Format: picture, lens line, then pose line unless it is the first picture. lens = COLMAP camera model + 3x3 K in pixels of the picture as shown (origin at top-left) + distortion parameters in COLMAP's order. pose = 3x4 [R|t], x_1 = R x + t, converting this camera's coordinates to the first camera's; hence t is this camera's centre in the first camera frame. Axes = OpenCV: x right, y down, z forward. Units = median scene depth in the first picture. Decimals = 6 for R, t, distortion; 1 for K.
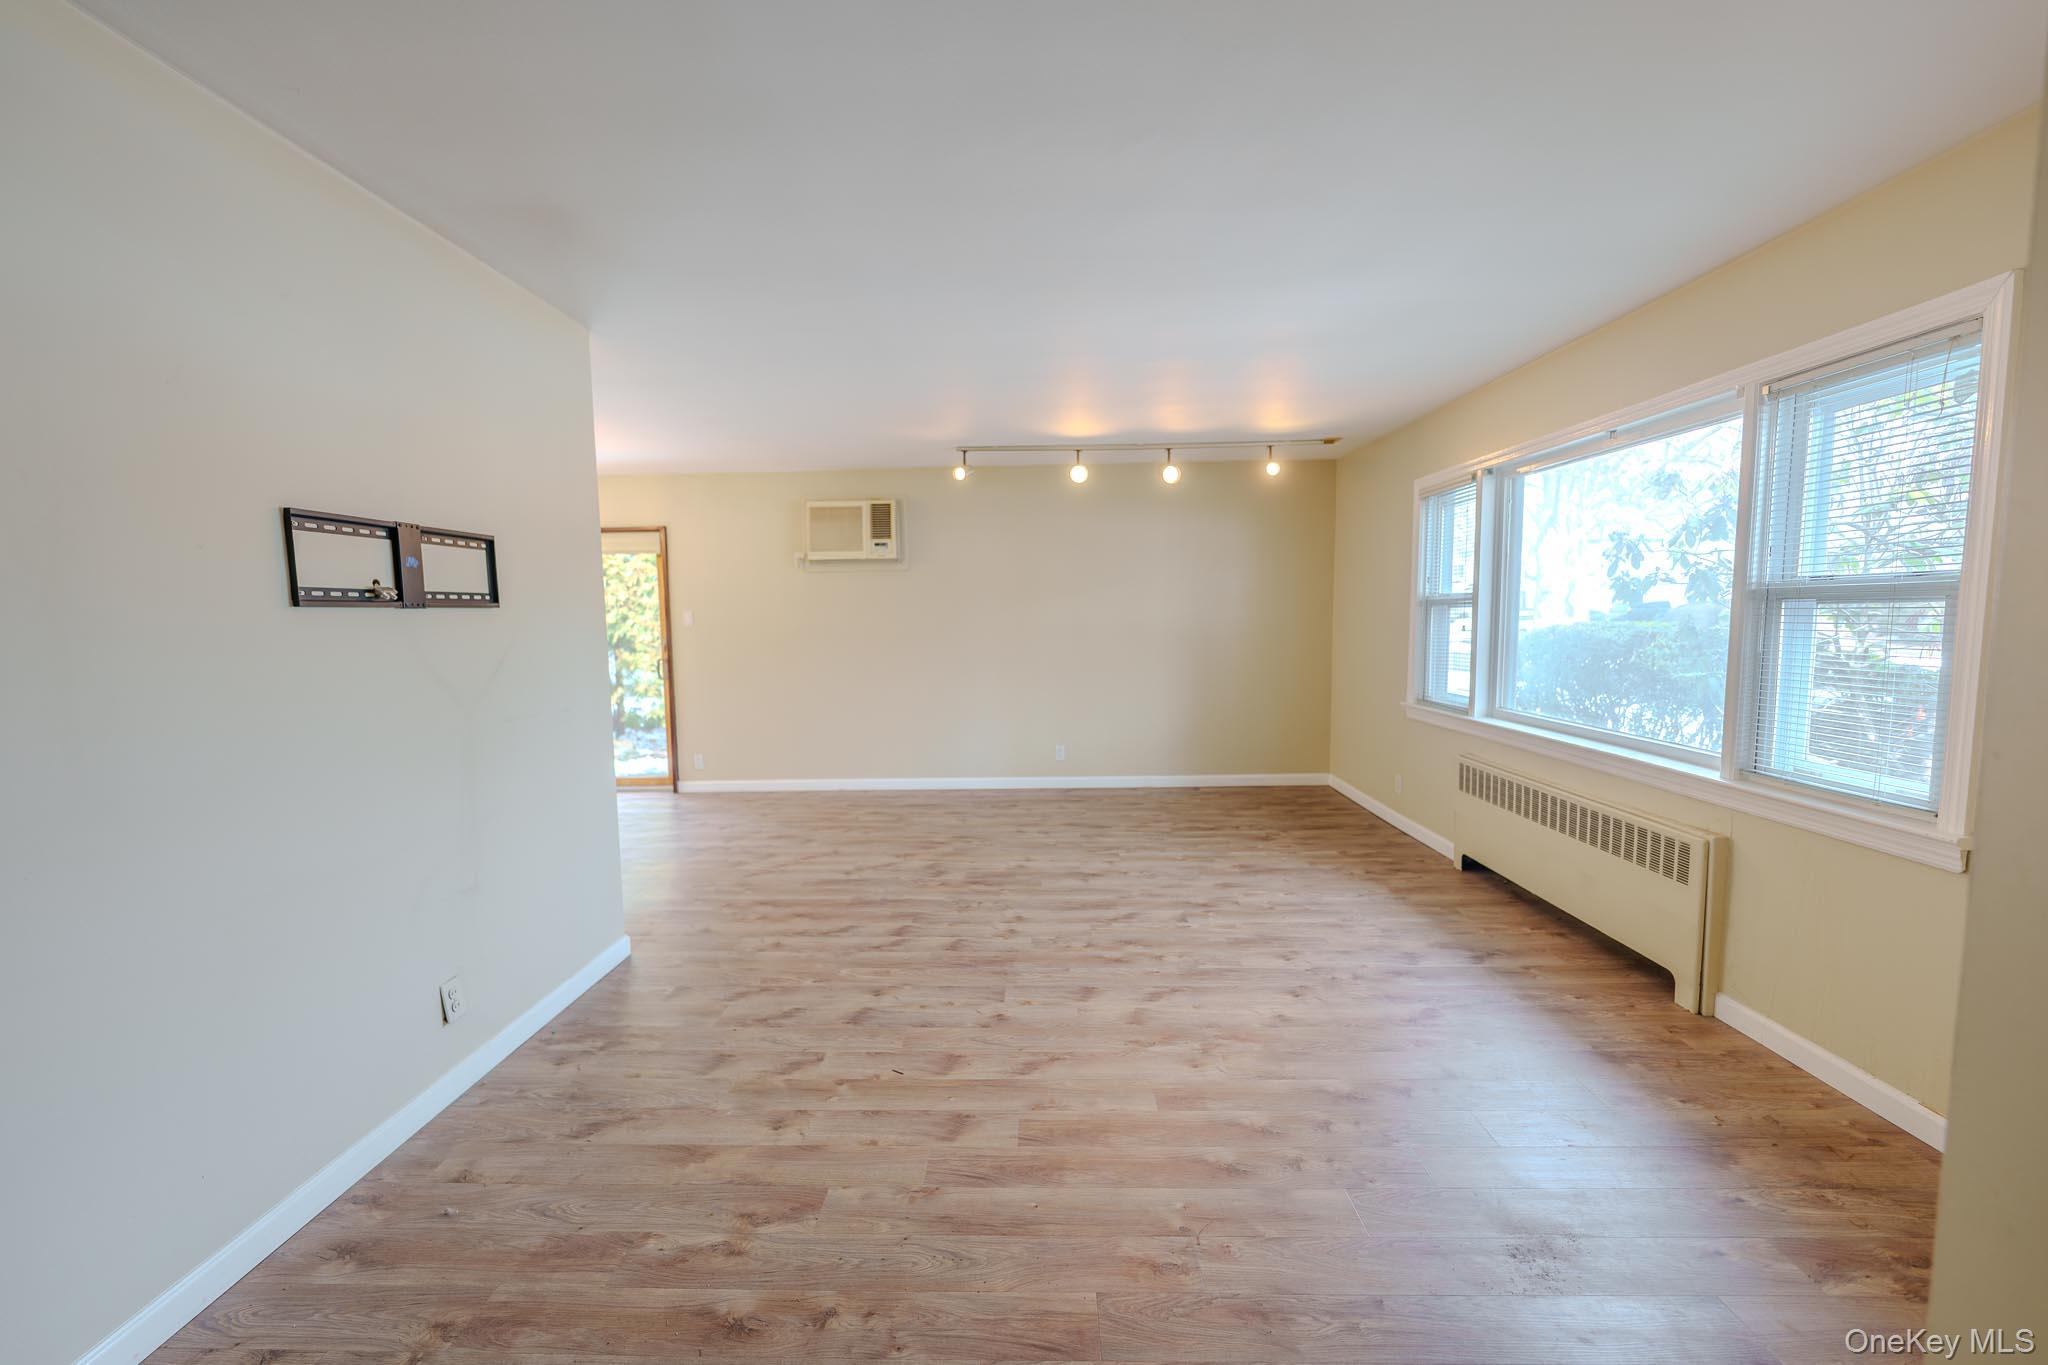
lens RADIAL K [[824.9, 0, 1020.2], [0, 824.9, 685.3], [0, 0, 1]] dist [-0.001121, -0.000223]
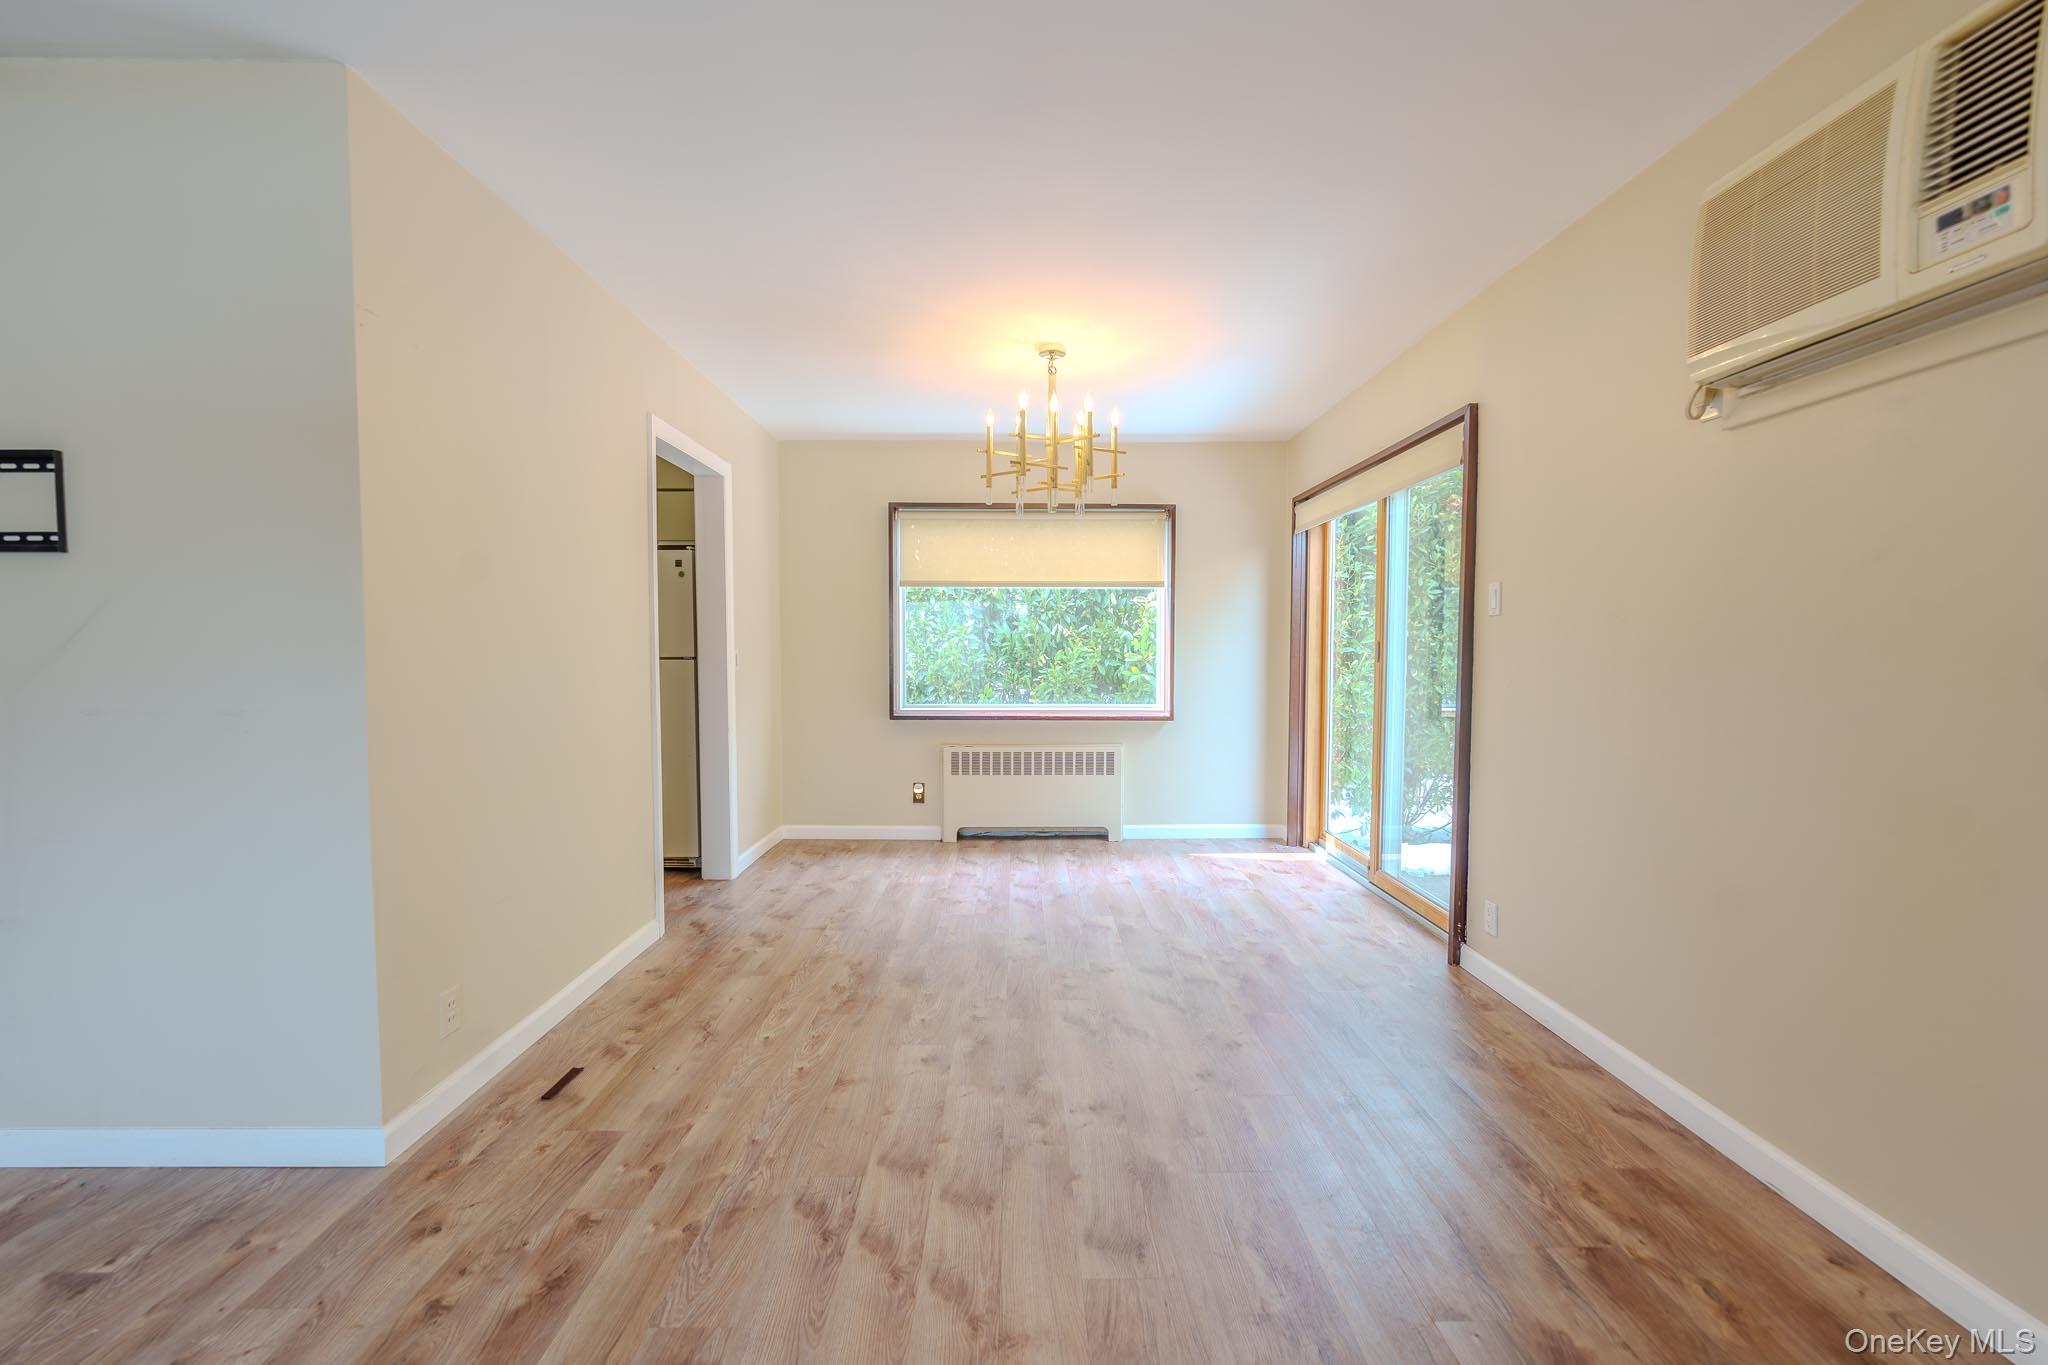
lens RADIAL K [[824.9, 0, 1020.2], [0, 824.9, 685.3], [0, 0, 1]] dist [-0.001121, -0.000223]
pose [[0.030217, 0.062410, -0.997593, 0.087109], [-0.088183, 0.994324, 0.059534, -0.078239], [0.995646, 0.086172, 0.035549, 1.500163]]
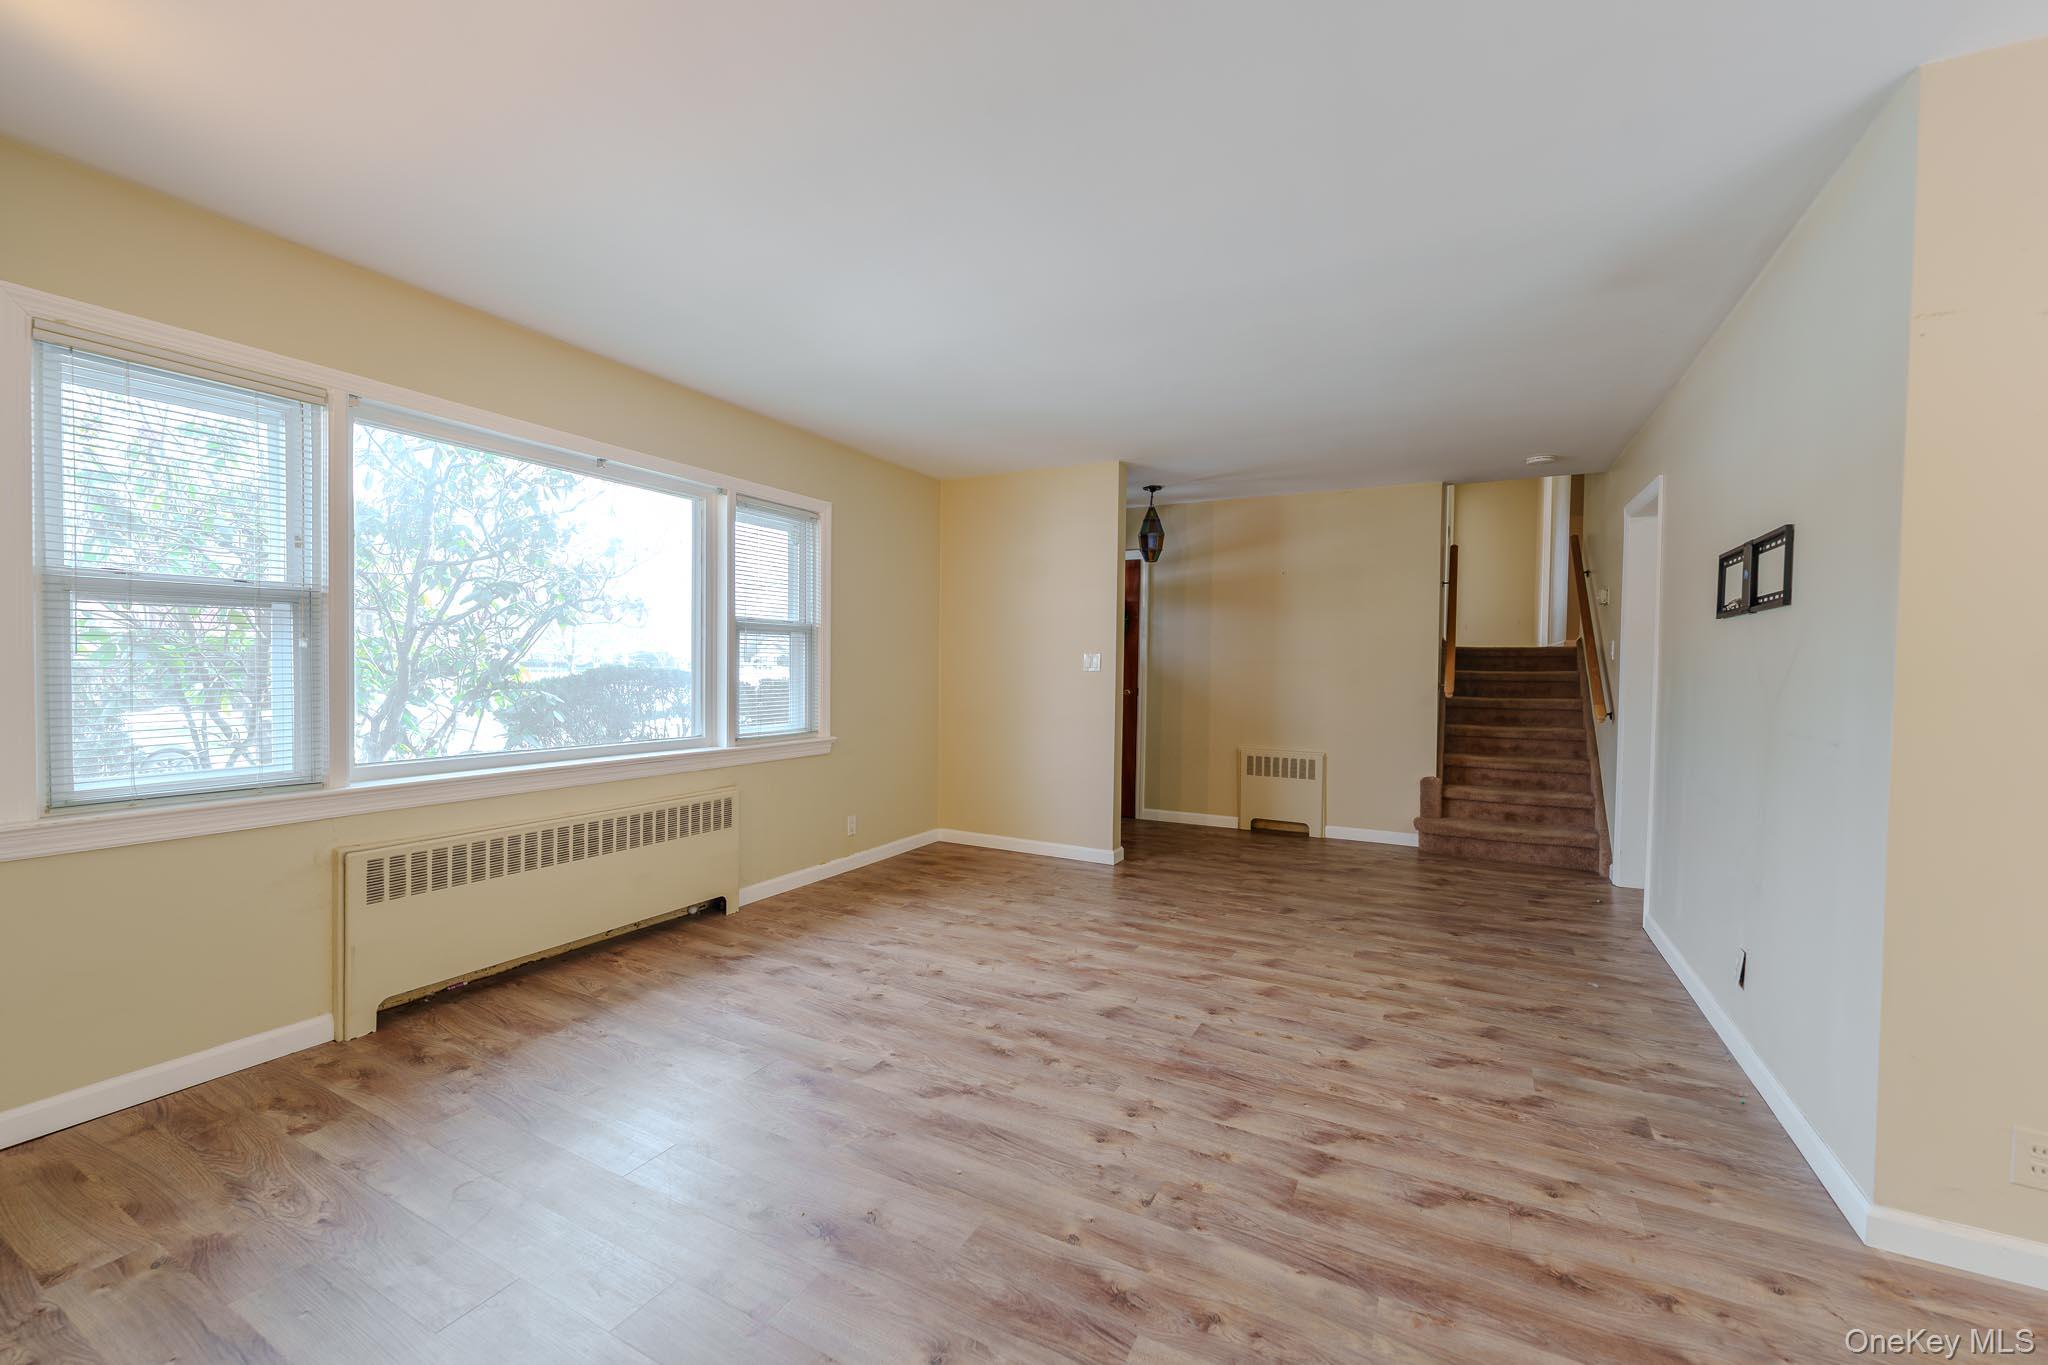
lens RADIAL K [[824.9, 0, 1020.2], [0, 824.9, 685.3], [0, 0, 1]] dist [-0.001121, -0.000223]
pose [[-0.892336, -0.006971, 0.451318, -0.248419], [0.040653, 0.994576, 0.095740, -0.104237], [-0.449537, 0.103780, -0.887212, 1.802742]]
